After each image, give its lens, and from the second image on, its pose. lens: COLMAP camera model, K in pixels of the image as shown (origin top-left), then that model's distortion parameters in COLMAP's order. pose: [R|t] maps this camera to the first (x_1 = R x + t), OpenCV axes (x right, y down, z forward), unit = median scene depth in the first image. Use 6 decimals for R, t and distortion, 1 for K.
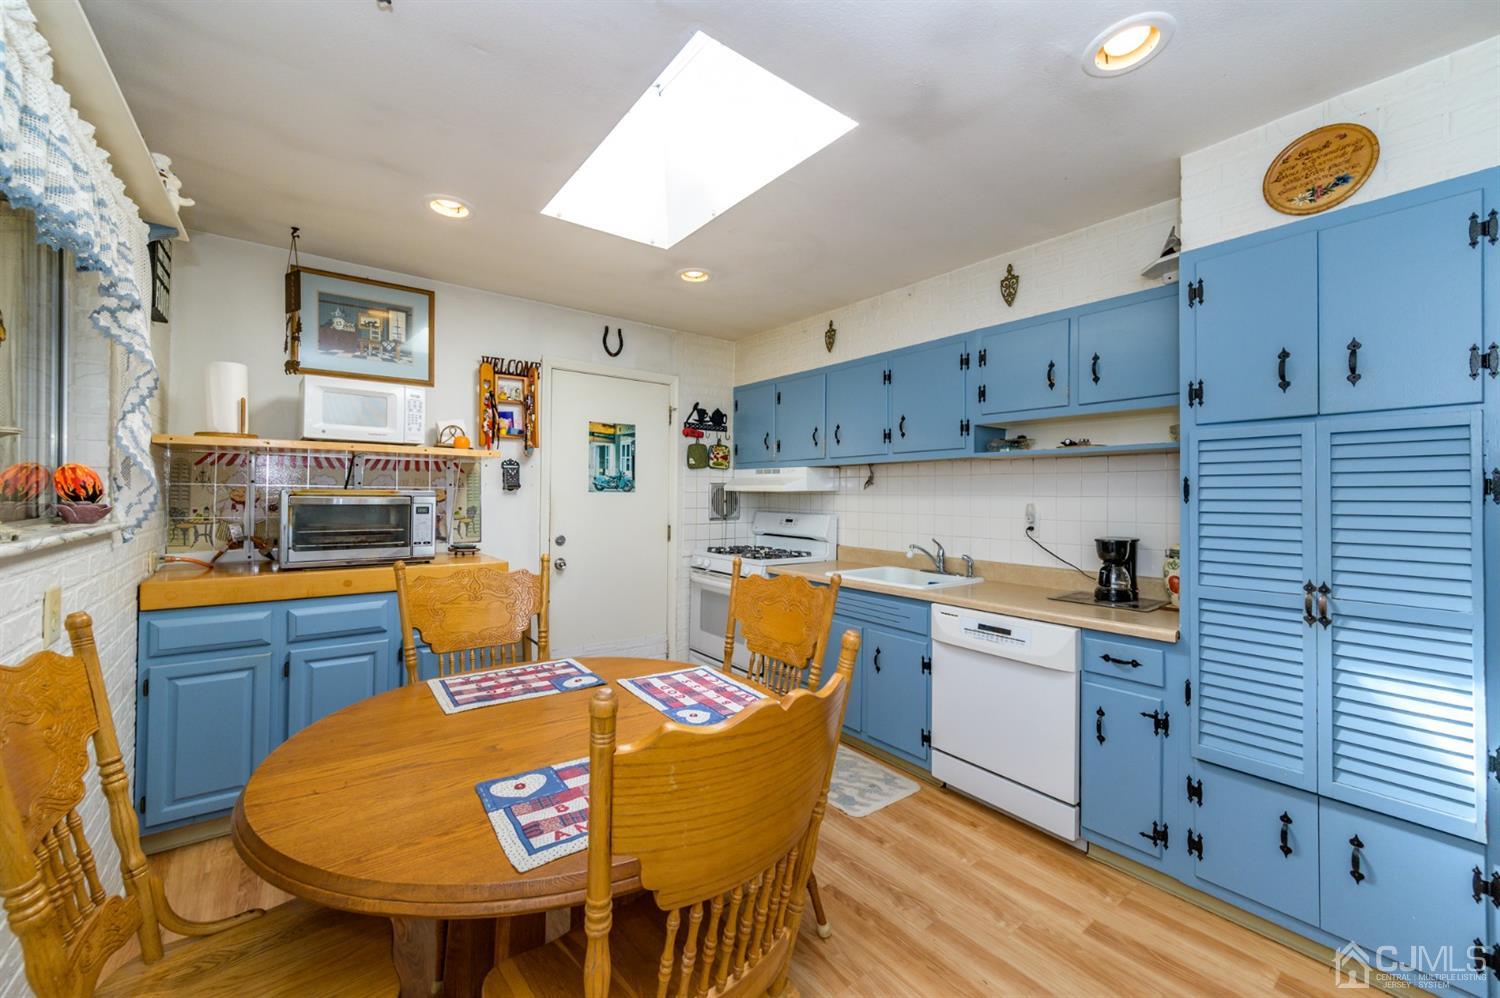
lens RADIAL K [[591.7, 0, 747.0], [0, 591.7, 492.2], [0, 0, 1]] dist [0.000002, 0.000167]
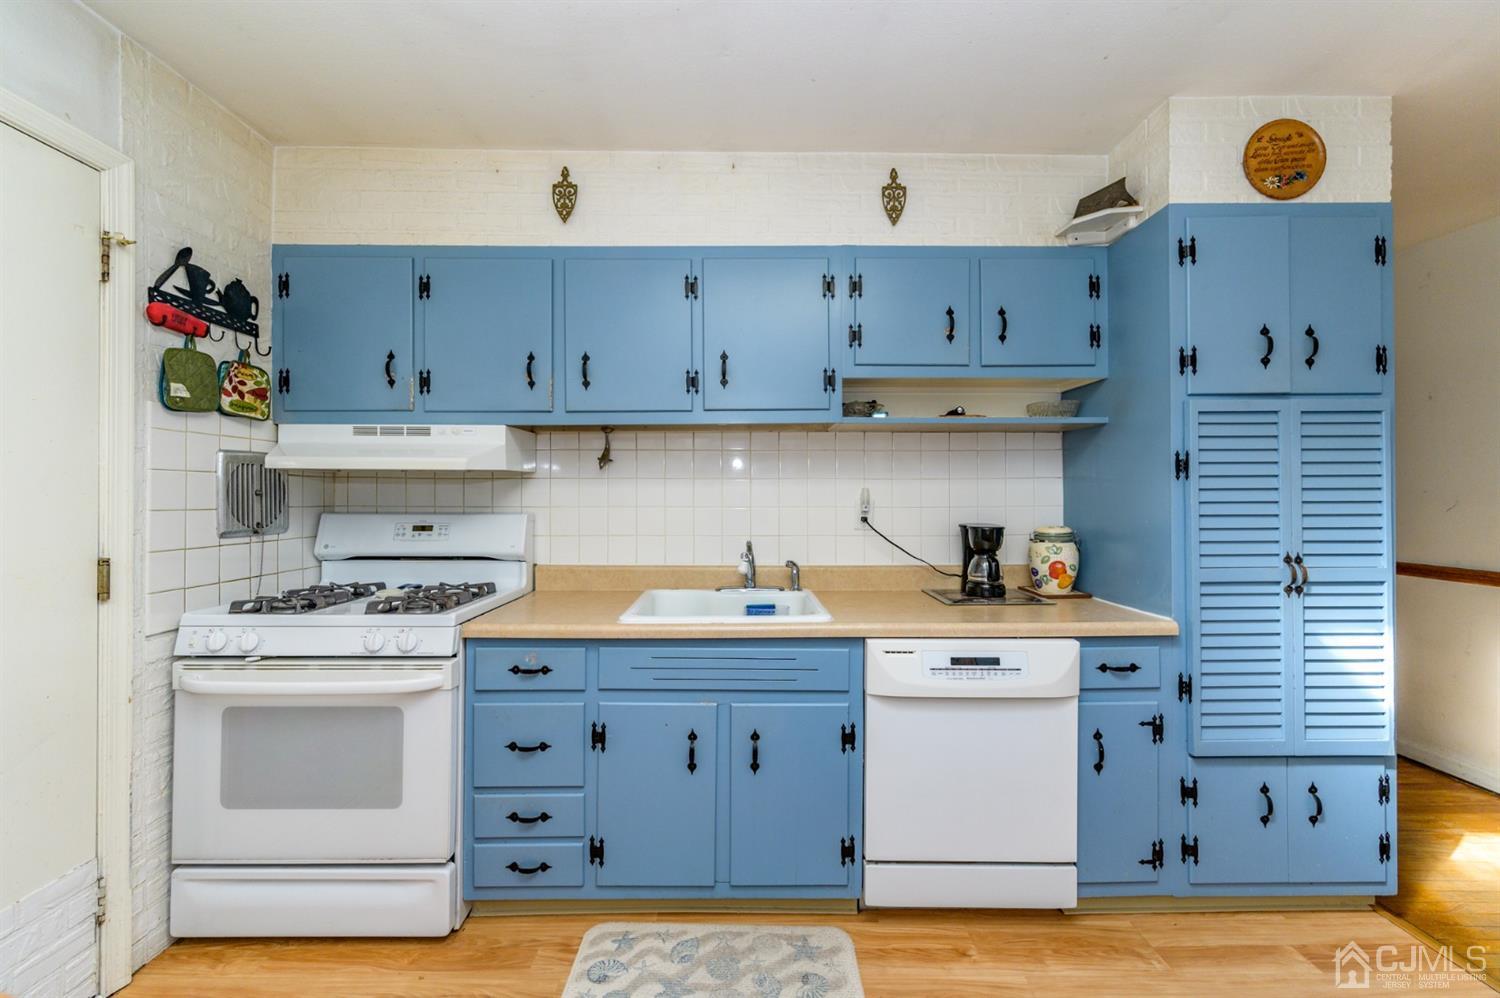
lens RADIAL K [[591.7, 0, 747.0], [0, 591.7, 492.2], [0, 0, 1]] dist [0.000002, 0.000167]
pose [[0.602488, -0.007062, 0.798097, -0.223116], [0.002757, 0.999973, 0.006767, 0.016954], [-0.798123, -0.001876, 0.602492, 0.568294]]
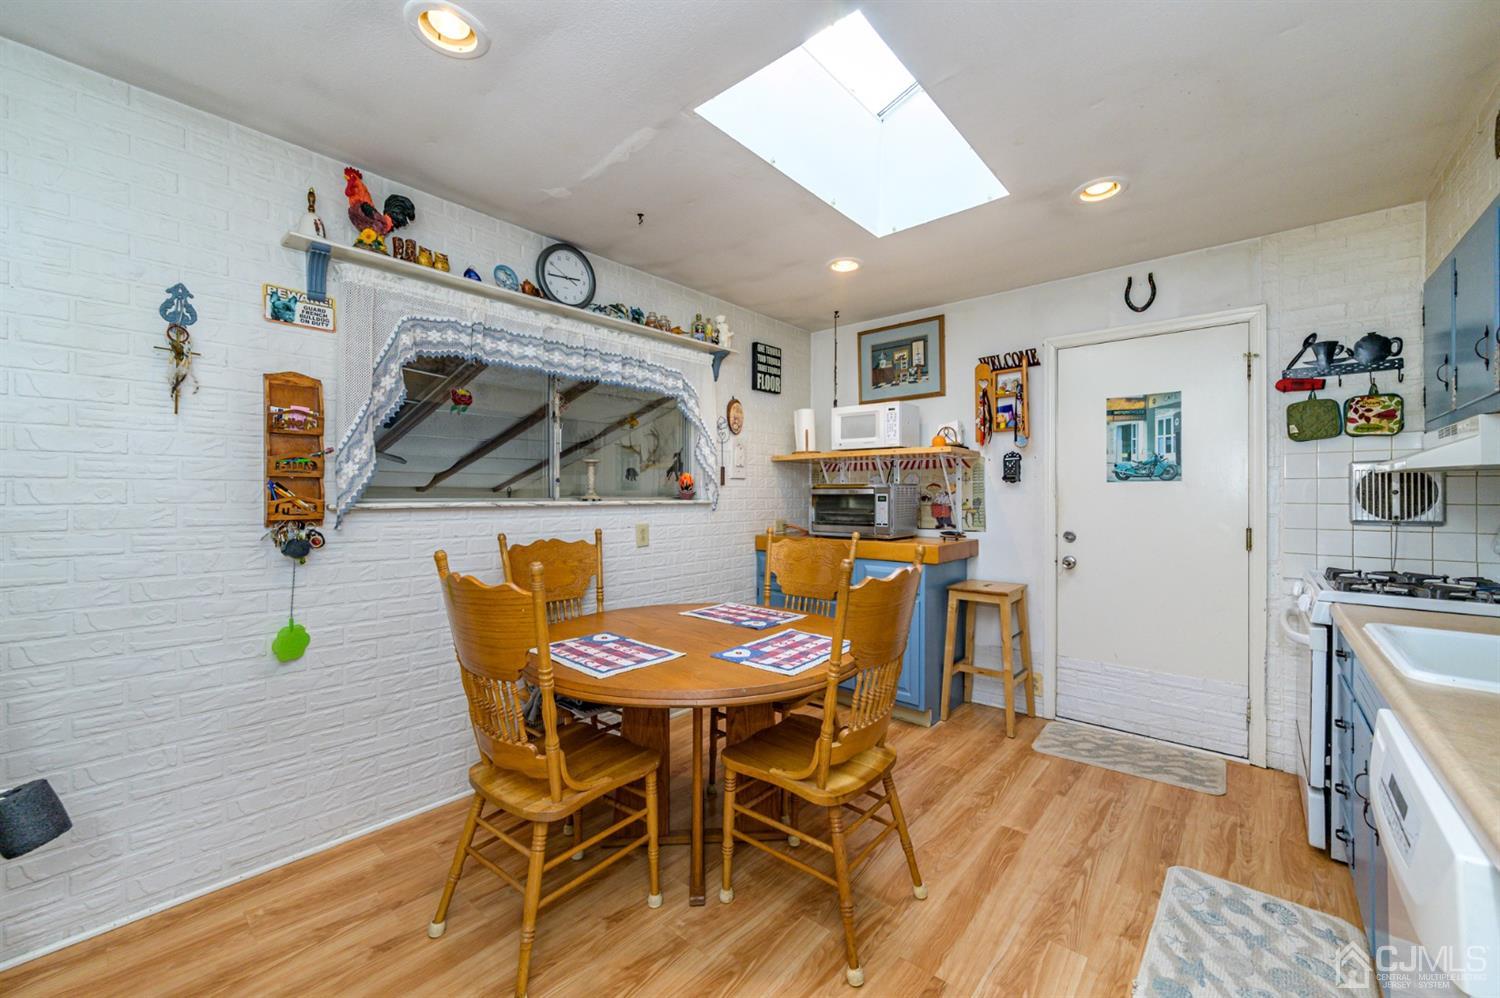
lens RADIAL K [[590.2, 0, 750.8], [0, 590.2, 495.2], [0, 0, 1]] dist [0.000522, 0.000047]
pose [[0.201700, -0.012686, -0.979365, 0.509334], [0.003085, 0.999919, -0.012317, 0.030509], [0.979443, -0.000537, 0.201723, 0.369641]]
